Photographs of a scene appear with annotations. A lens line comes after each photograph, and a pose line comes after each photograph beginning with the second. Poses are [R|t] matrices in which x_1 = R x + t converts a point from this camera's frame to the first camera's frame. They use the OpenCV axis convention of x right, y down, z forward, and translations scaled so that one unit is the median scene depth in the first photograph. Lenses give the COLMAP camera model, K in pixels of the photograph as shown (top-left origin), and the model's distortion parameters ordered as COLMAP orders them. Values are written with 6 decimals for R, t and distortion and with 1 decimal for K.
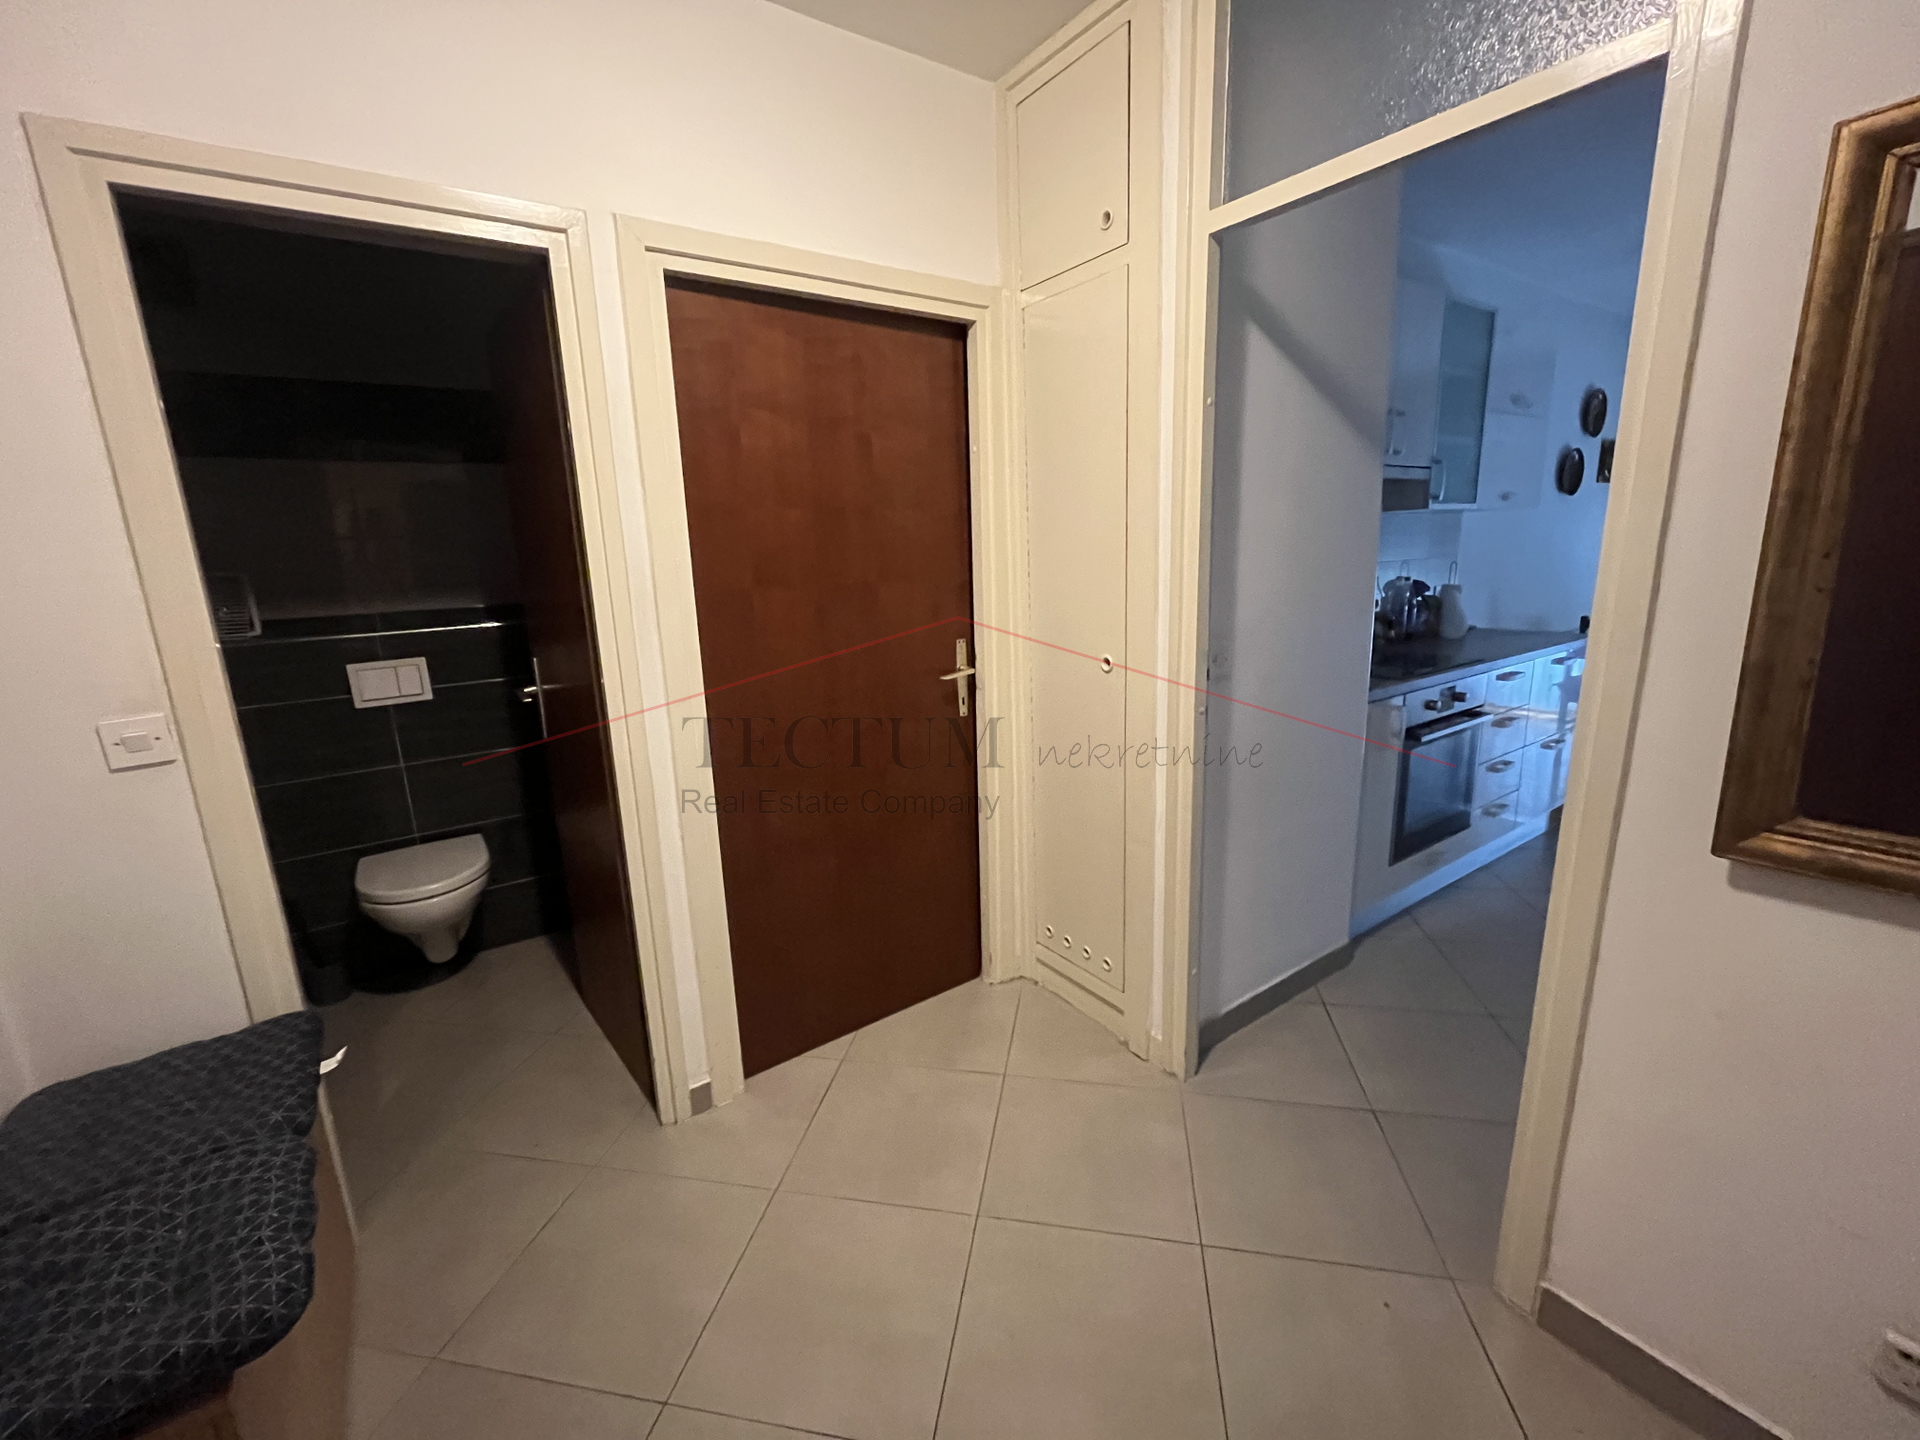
lens RADIAL K [[779.0, 0, 960.0], [0, 779.0, 720.0], [0, 0, 1]] dist [-0.003302, 0.000338]
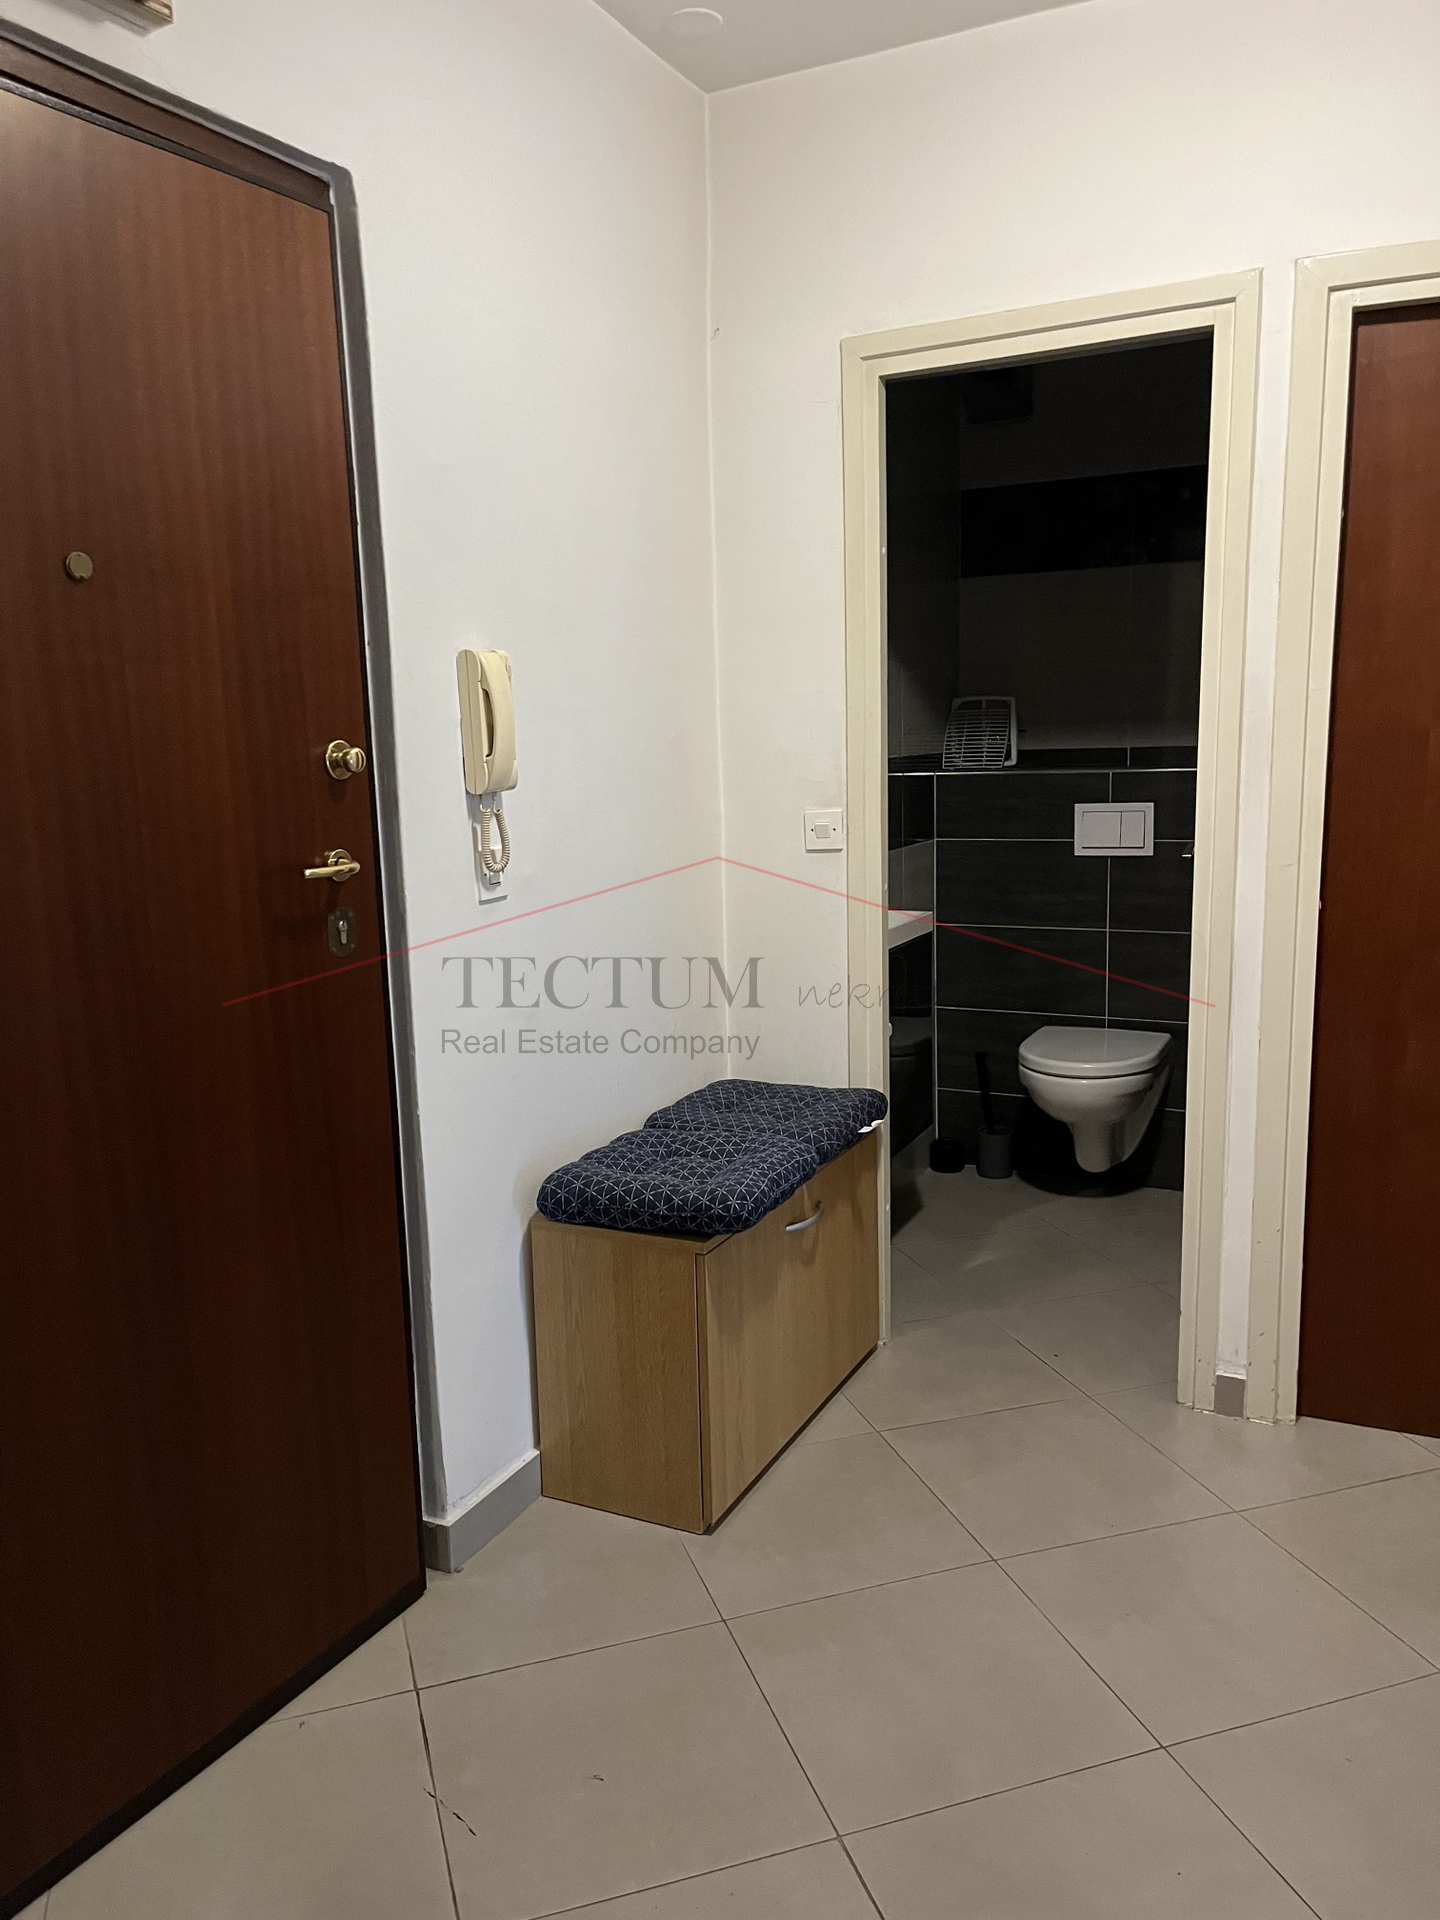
lens RADIAL K [[1474.3, 0, 714.3], [0, 1474.3, 984.8], [0, 0, 1]] dist [0.088912, -0.121314]
pose [[0.475819, 0.174524, -0.862054, 0.597296], [-0.180036, 0.978689, 0.098765, 0.044204], [0.860920, 0.108207, 0.497099, -0.186490]]
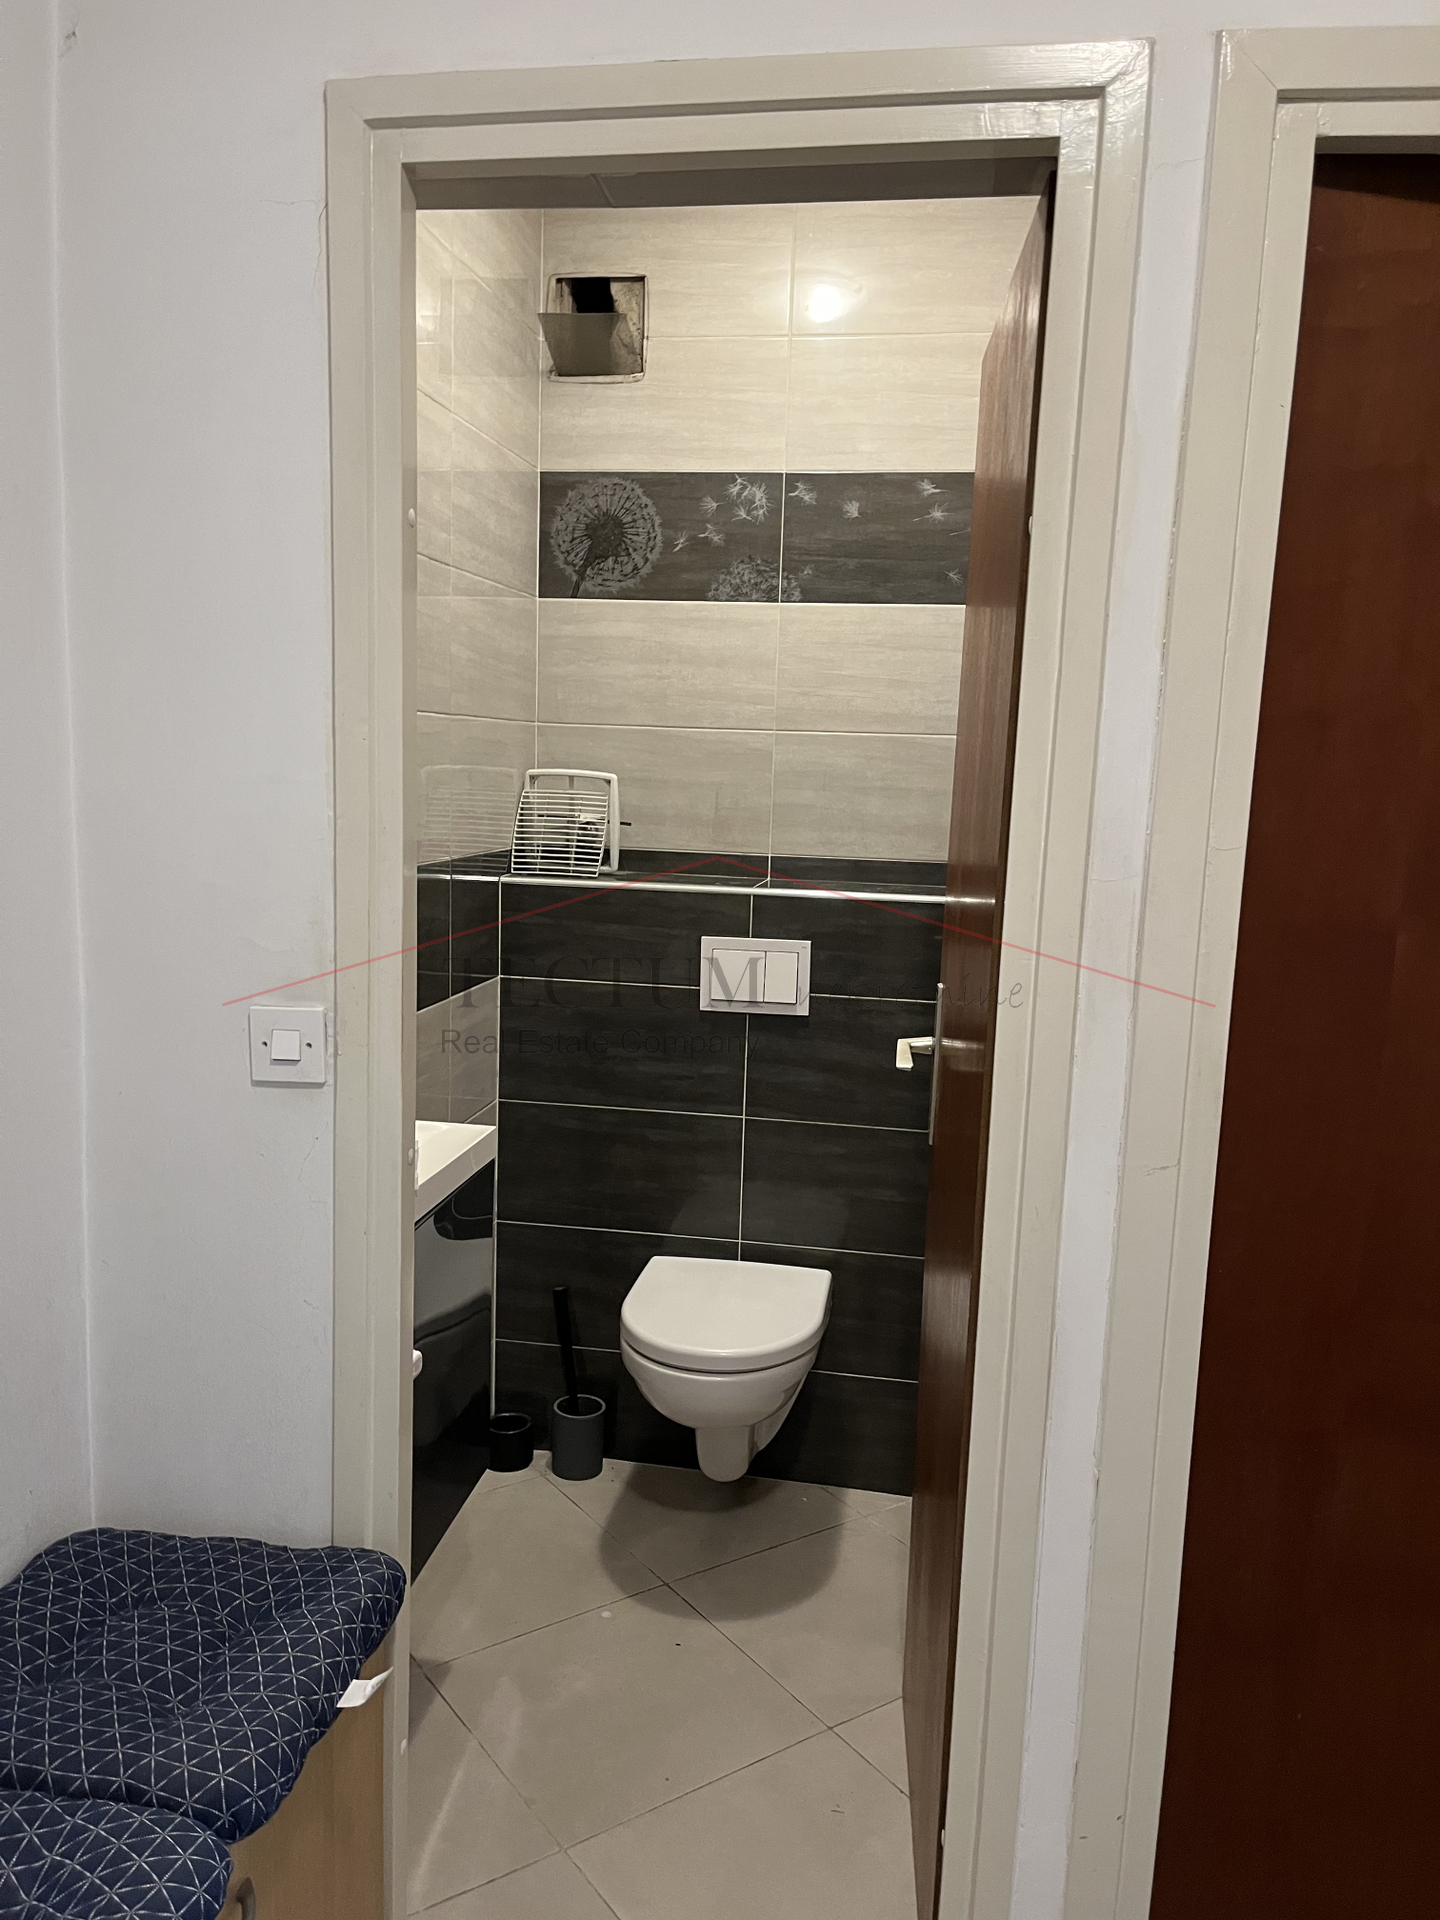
lens RADIAL K [[1453.1, 0, 720.0], [0, 1453.1, 960.0], [0, 0, 1]] dist [0.072350, -0.114403]
pose [[0.712011, 0.156887, -0.684418, -0.007122], [-0.209905, 0.977705, 0.005749, -0.077305], [0.670060, 0.139569, 0.729068, 0.235023]]
